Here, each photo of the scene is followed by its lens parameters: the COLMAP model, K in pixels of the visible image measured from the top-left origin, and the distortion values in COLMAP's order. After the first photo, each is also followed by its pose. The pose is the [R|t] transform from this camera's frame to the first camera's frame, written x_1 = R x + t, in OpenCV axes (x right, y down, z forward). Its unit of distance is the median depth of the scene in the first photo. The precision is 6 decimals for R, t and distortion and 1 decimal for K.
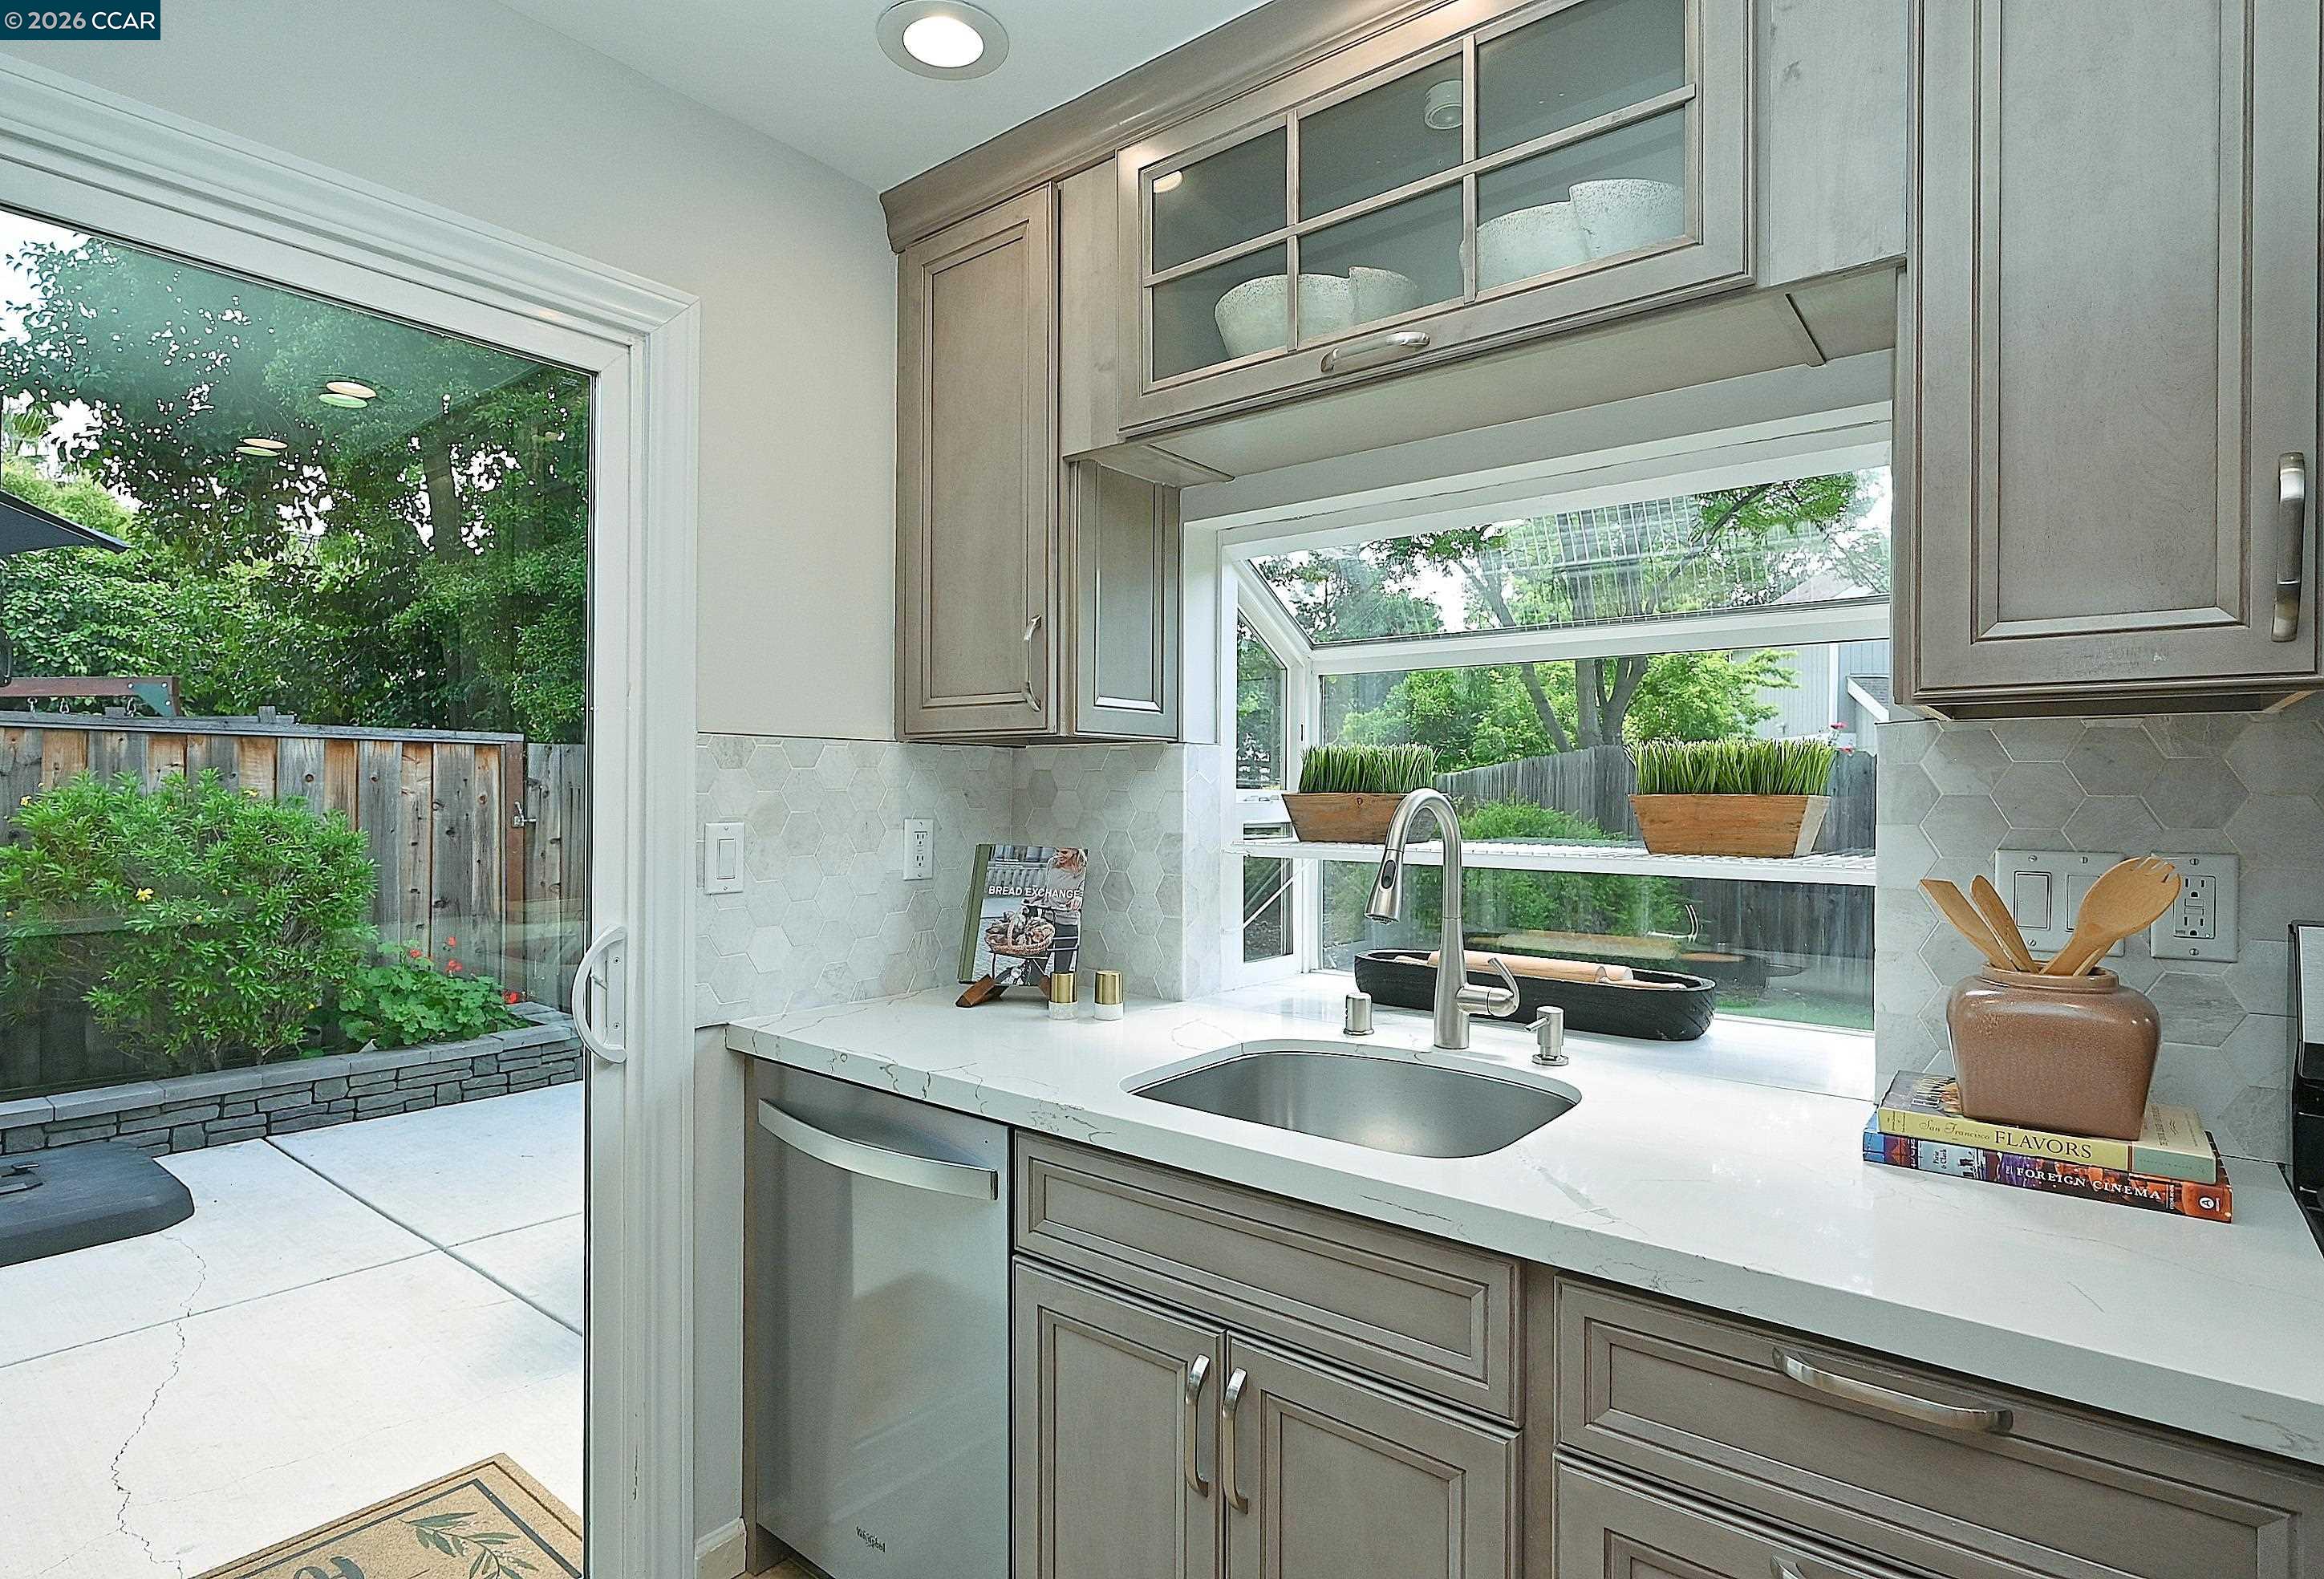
lens RADIAL K [[1167.6, 0, 1144.3], [0, 1167.6, 793.7], [0, 0, 1]] dist [-0.004695, 0.000915]
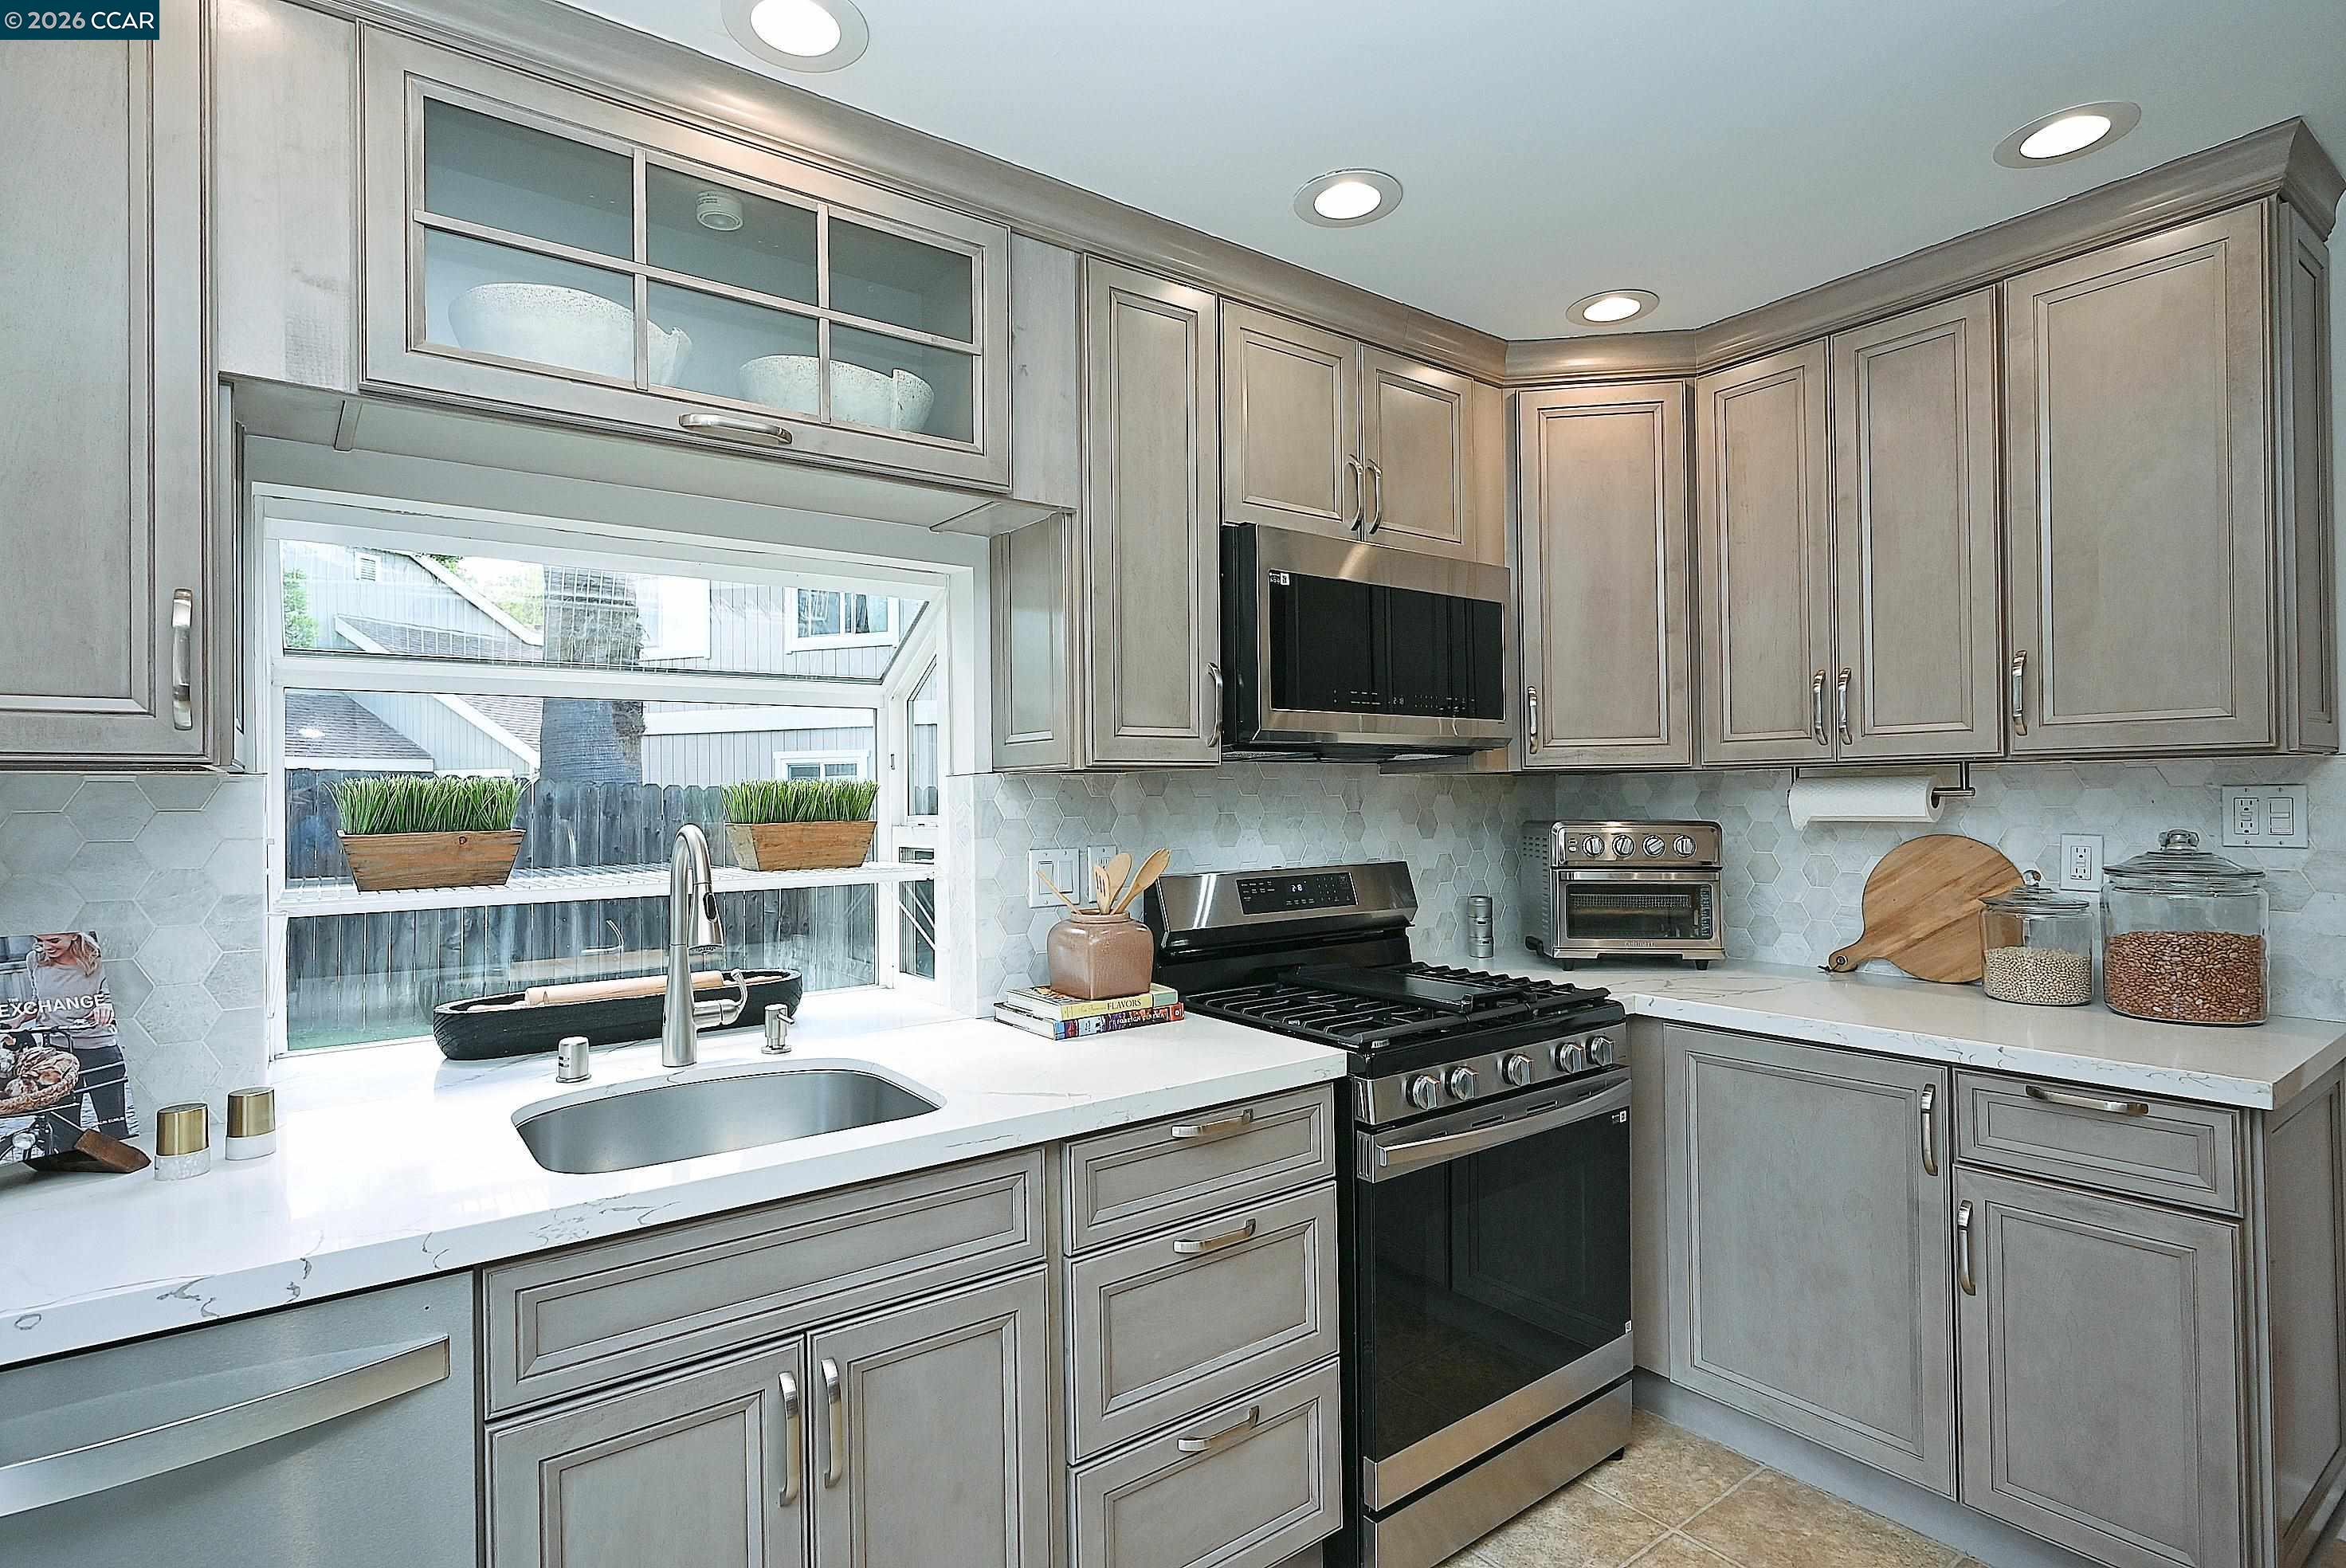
lens RADIAL K [[1155.4, 0, 1172.9], [0, 1155.4, 790.4], [0, 0, 1]] dist [-0.001898, 0.001007]
pose [[0.244075, -0.003839, 0.969749, -0.548414], [0.015301, 0.999883, 0.000107, -0.023691], [-0.969636, 0.014812, 0.244105, 0.249498]]
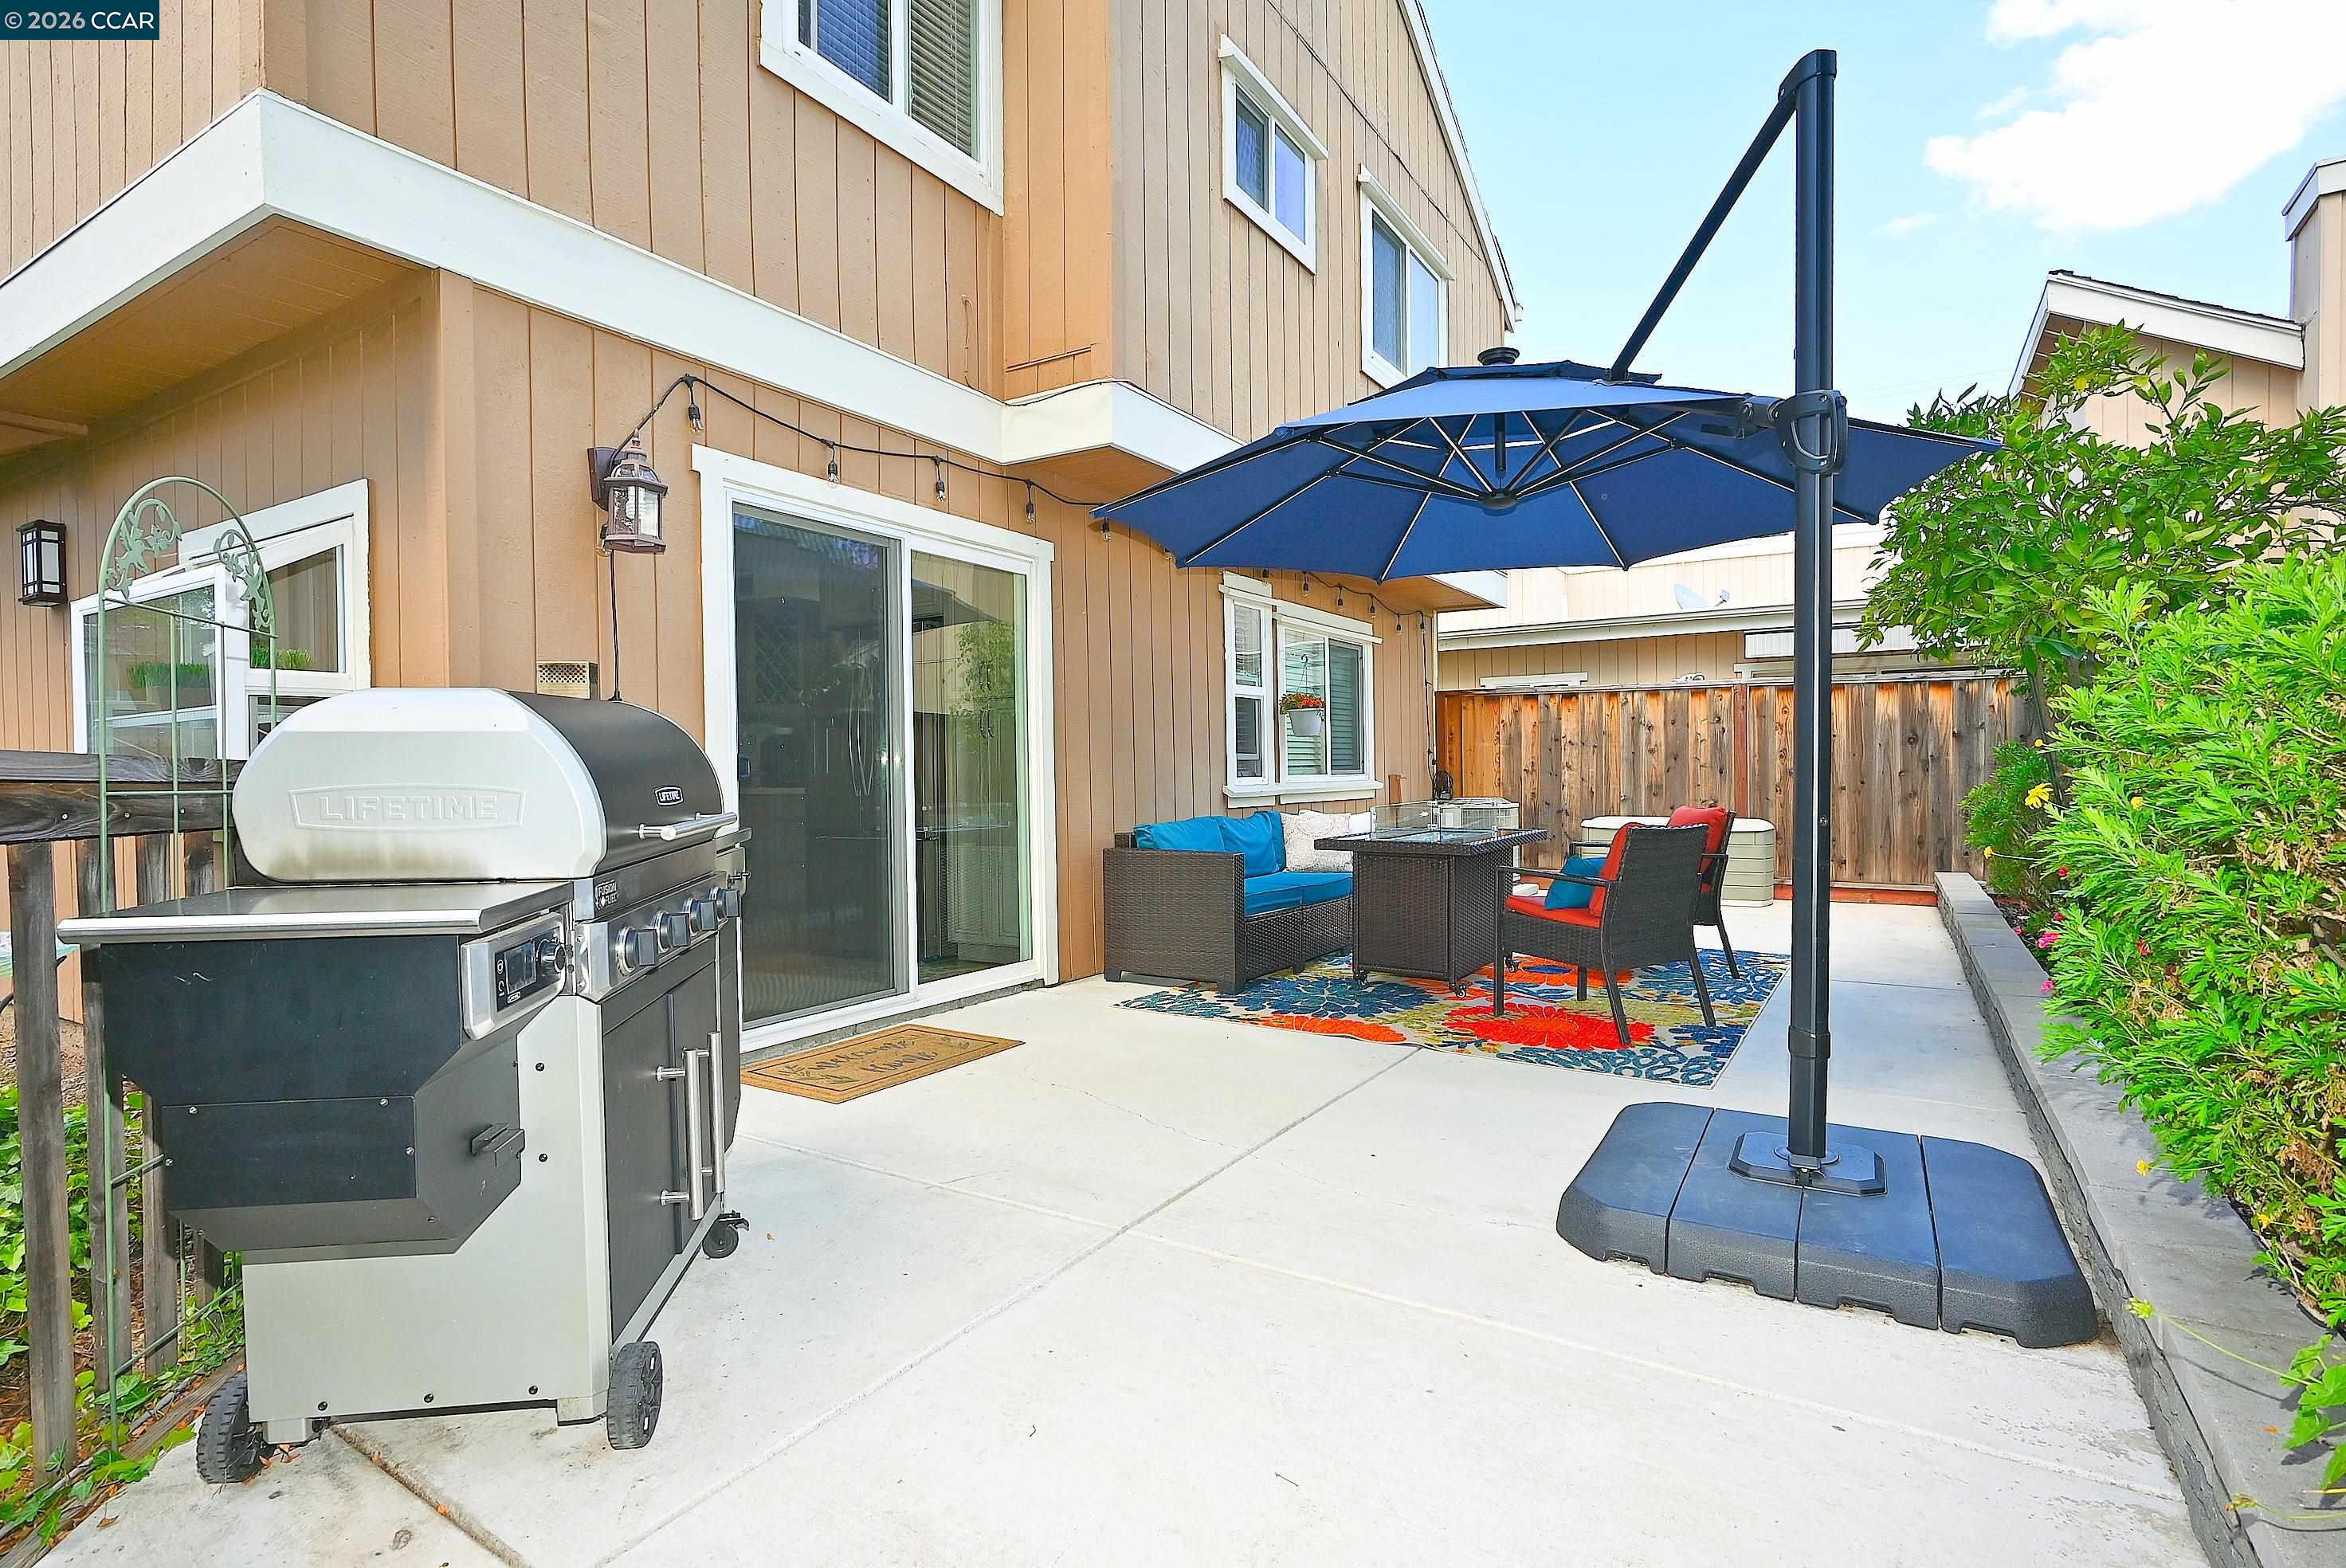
lens RADIAL K [[1165.2, 0, 1173.6], [0, 1165.2, 790.5], [0, 0, 1]] dist [-0.001876, 0.001626]
pose [[-0.990858, 0.009794, -0.134554, -0.883229], [0.008238, 0.999893, 0.012119, 0.155878], [0.134658, 0.010899, -0.990832, 2.891399]]
